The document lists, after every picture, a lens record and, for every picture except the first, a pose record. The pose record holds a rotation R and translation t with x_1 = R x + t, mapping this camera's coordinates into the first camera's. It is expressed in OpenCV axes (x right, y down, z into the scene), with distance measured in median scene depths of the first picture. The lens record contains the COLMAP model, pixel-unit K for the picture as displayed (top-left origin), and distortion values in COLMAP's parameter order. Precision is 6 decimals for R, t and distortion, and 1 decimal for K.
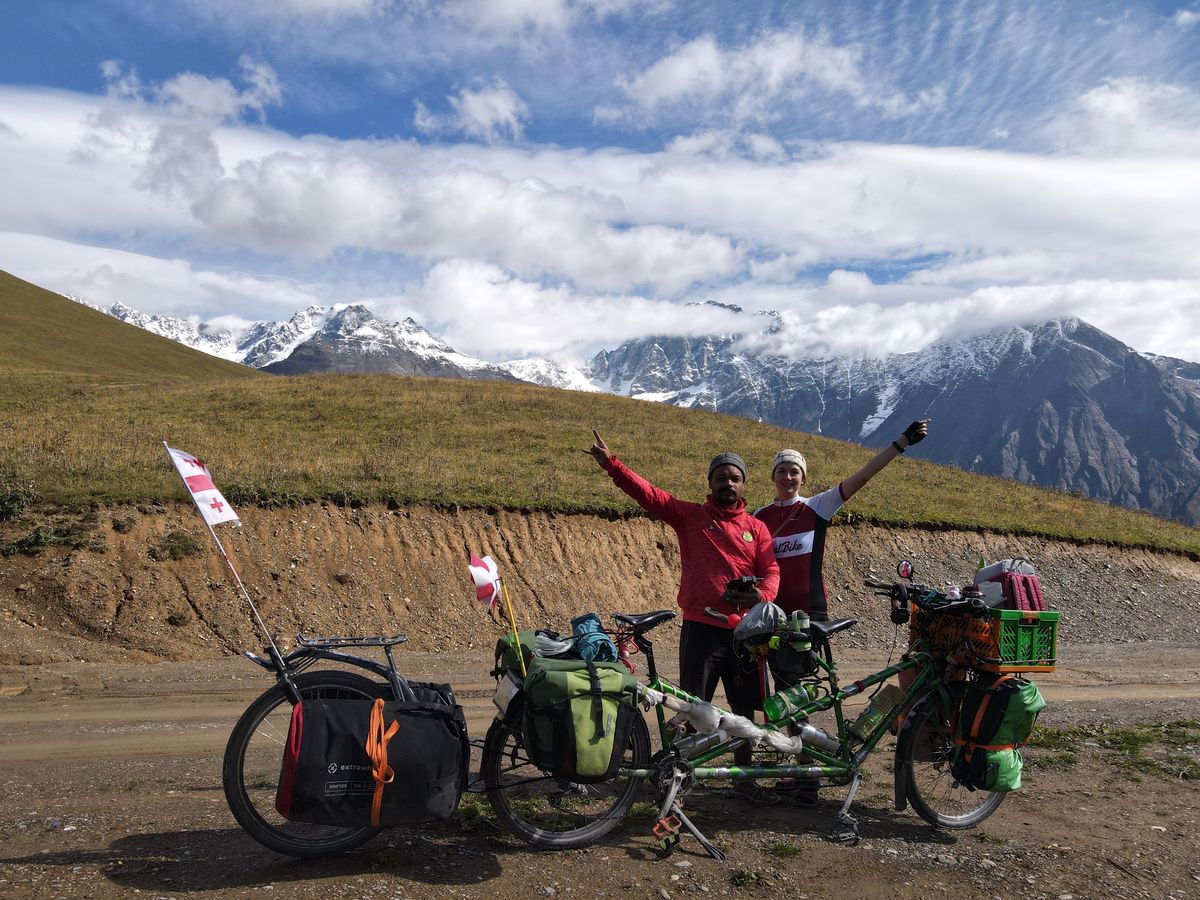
lens RADIAL K [[865.9, 0, 592.4], [0, 865.9, 455.7], [0, 0, 1]] dist [-0.004140, 0.009214]
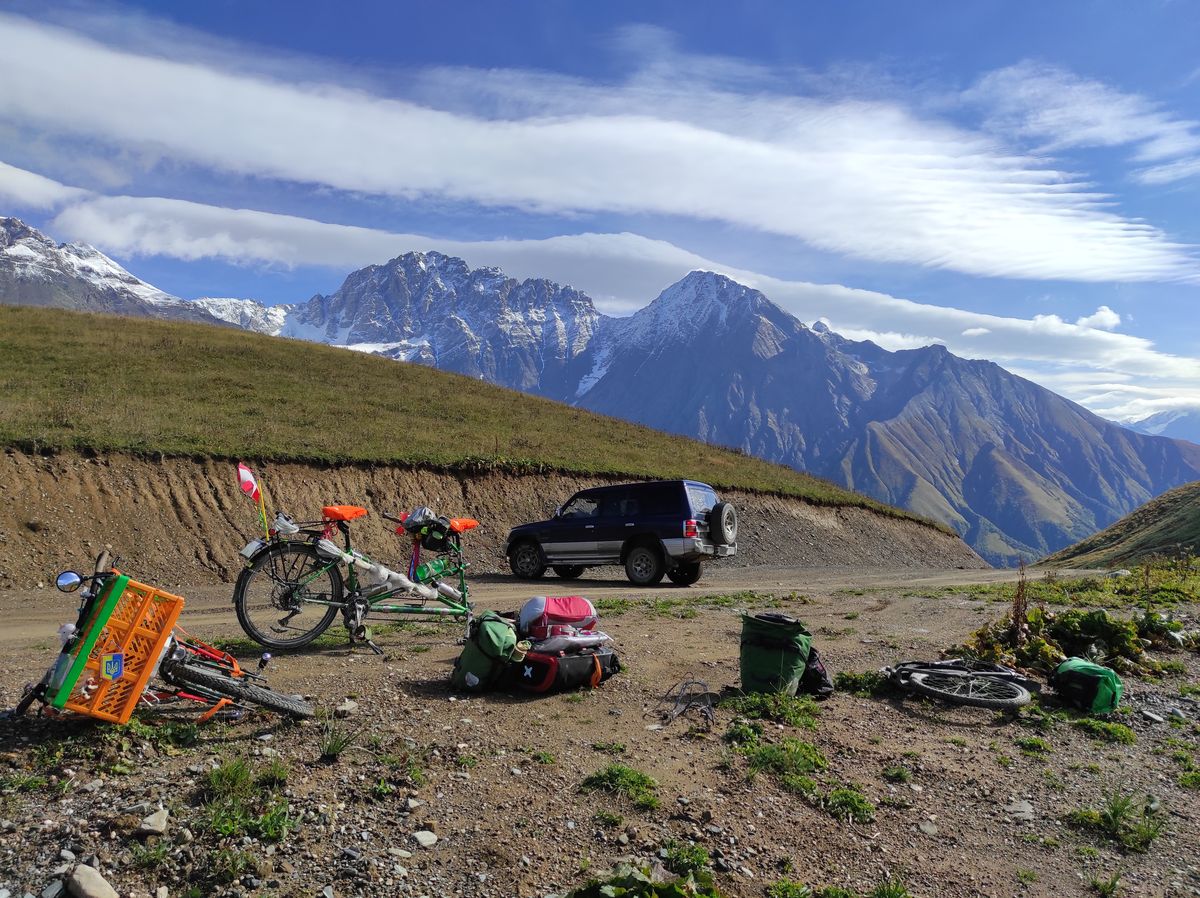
lens RADIAL K [[860.7, 0, 600.0], [0, 860.7, 449.0], [0, 0, 1]] dist [0.057853, -0.050389]
pose [[0.946260, 0.011427, 0.323204, 0.000411], [-0.026045, 0.998822, 0.040940, -0.003777], [-0.322356, -0.047158, 0.945443, -0.129203]]
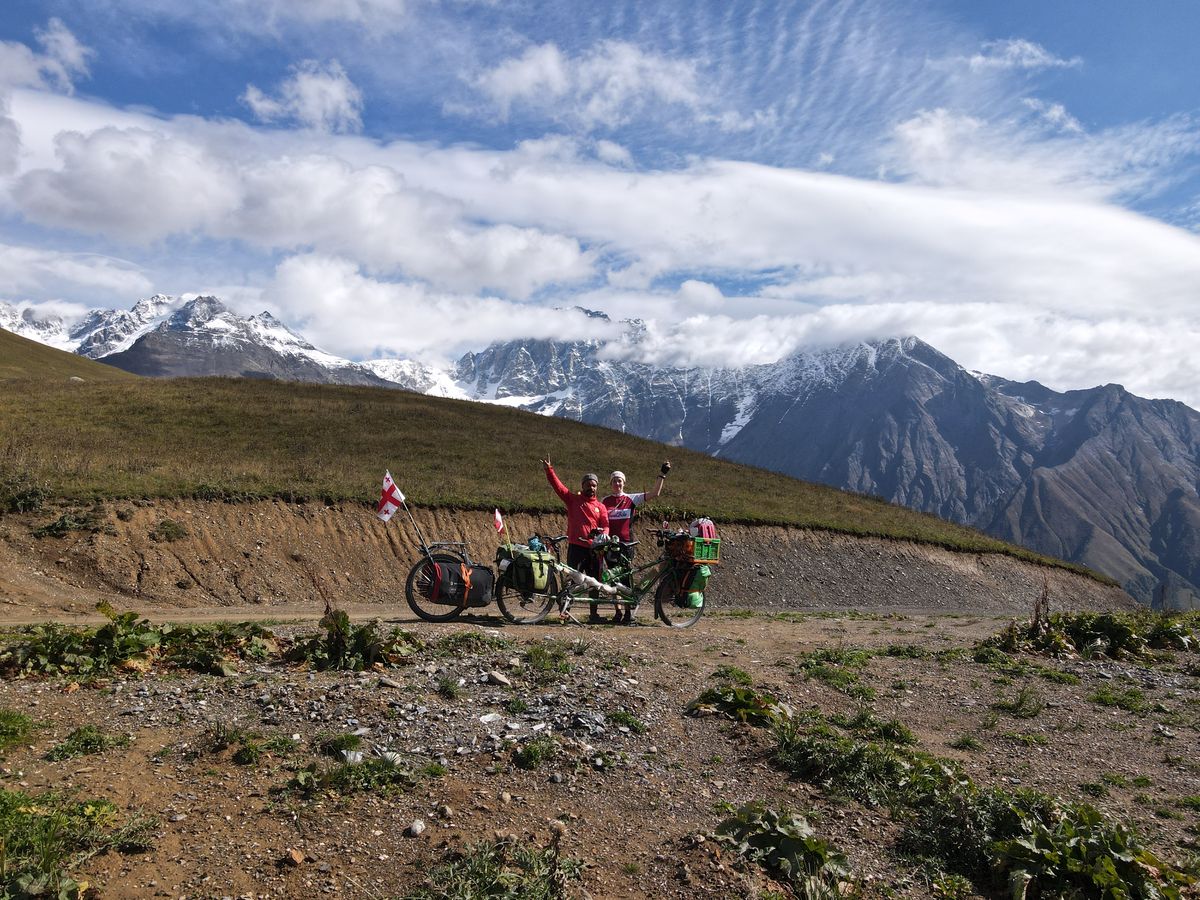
lens RADIAL K [[865.9, 0, 592.4], [0, 865.9, 455.7], [0, 0, 1]] dist [-0.004140, 0.009214]
pose [[0.987869, 0.014491, 0.154609, -0.043794], [-0.013851, 0.999890, -0.005212, -0.008540], [-0.154668, 0.003007, 0.987962, -0.291859]]
